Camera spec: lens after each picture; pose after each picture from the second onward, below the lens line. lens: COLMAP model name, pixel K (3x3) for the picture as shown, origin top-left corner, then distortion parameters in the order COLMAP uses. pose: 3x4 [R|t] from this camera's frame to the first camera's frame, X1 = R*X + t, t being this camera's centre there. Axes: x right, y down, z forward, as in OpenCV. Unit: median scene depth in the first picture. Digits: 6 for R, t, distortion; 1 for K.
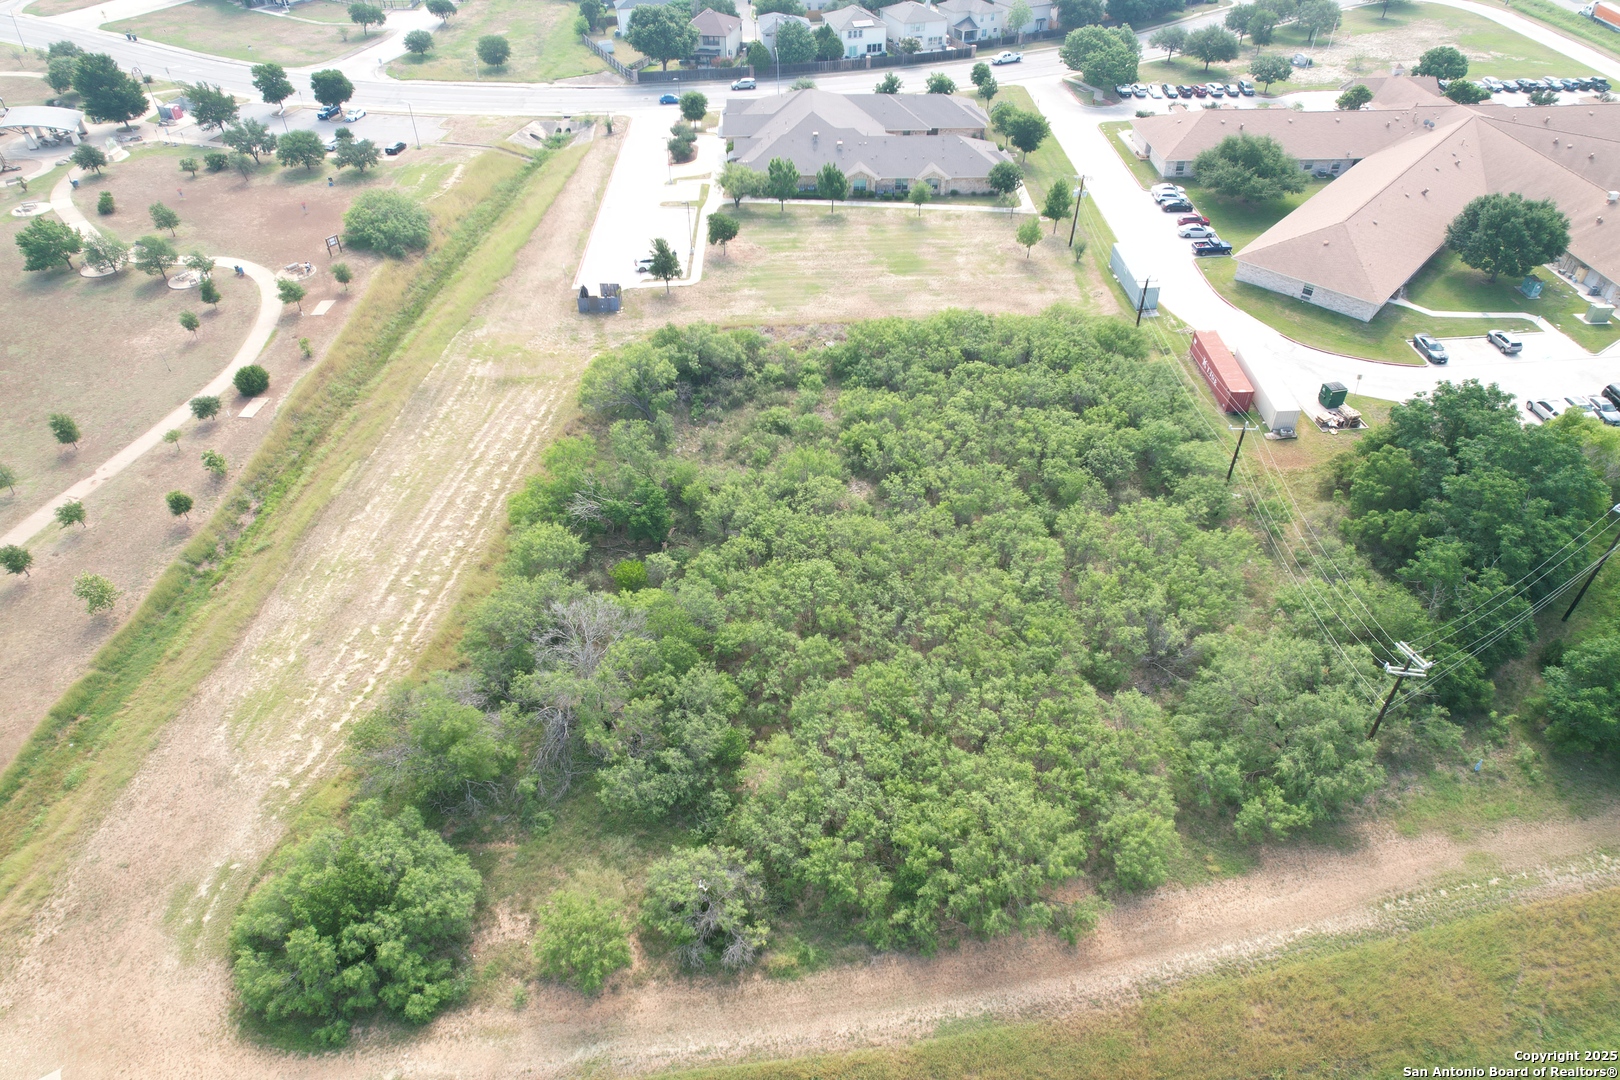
lens RADIAL K [[998.1, 0, 810.0], [0, 998.1, 540.0], [0, 0, 1]] dist [-0.044416, 0.002370]
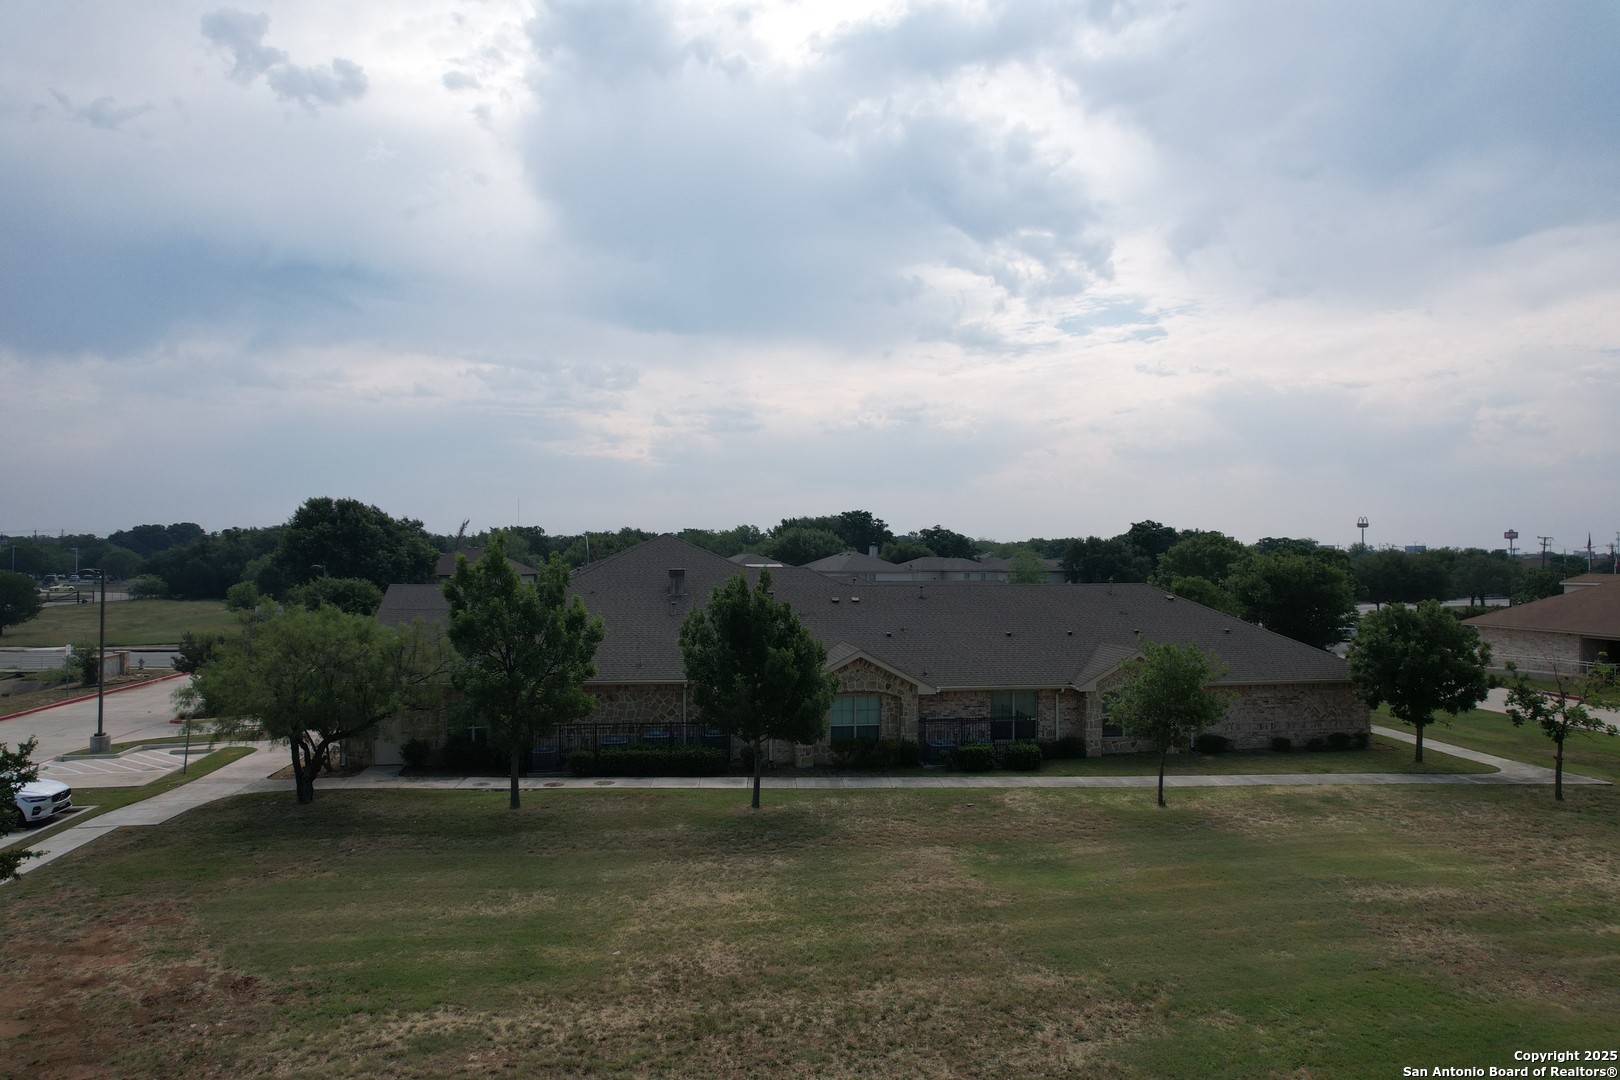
lens RADIAL K [[998.1, 0, 810.0], [0, 998.1, 540.0], [0, 0, 1]] dist [-0.044416, 0.002370]
pose [[0.991983, 0.010039, 0.125973, 0.004741], [0.076751, 0.744071, -0.663677, -0.171277], [-0.100395, 0.668025, 0.737335, 0.596117]]
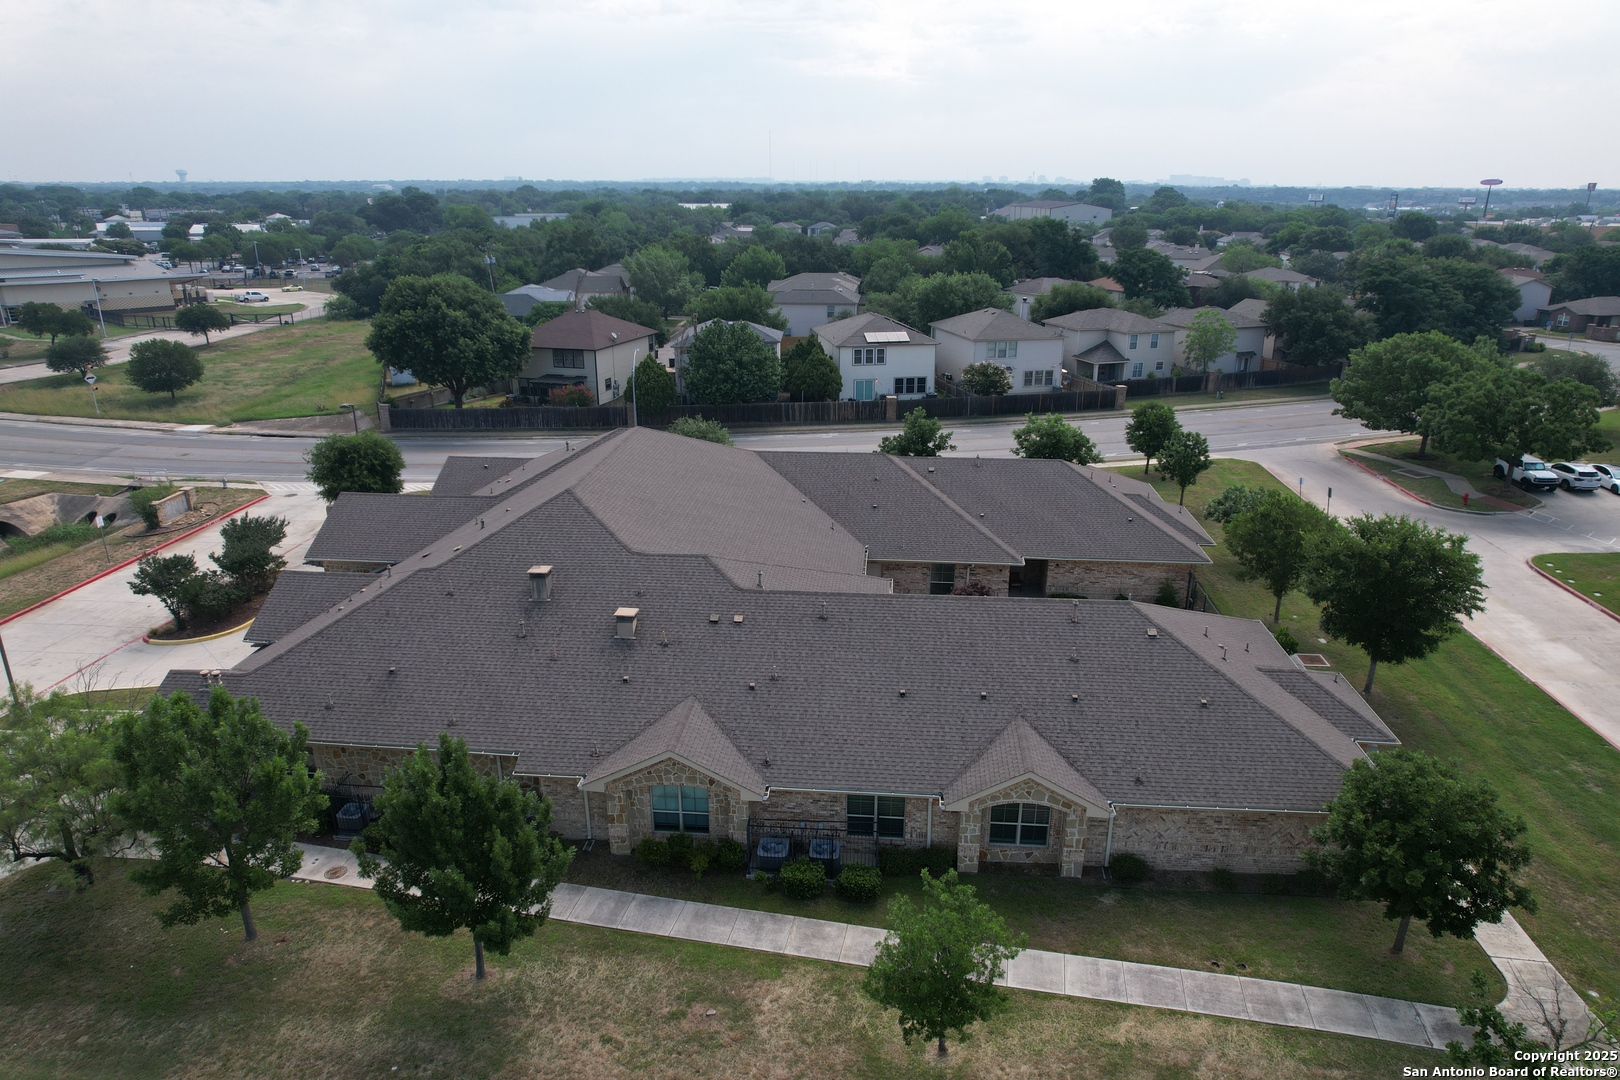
lens RADIAL K [[998.1, 0, 810.0], [0, 998.1, 540.0], [0, 0, 1]] dist [-0.044416, 0.002370]
pose [[0.993157, 0.042019, -0.108962, 0.075073], [-0.079386, 0.927215, -0.366020, -0.253799], [0.085651, 0.372165, 0.924206, 0.591544]]
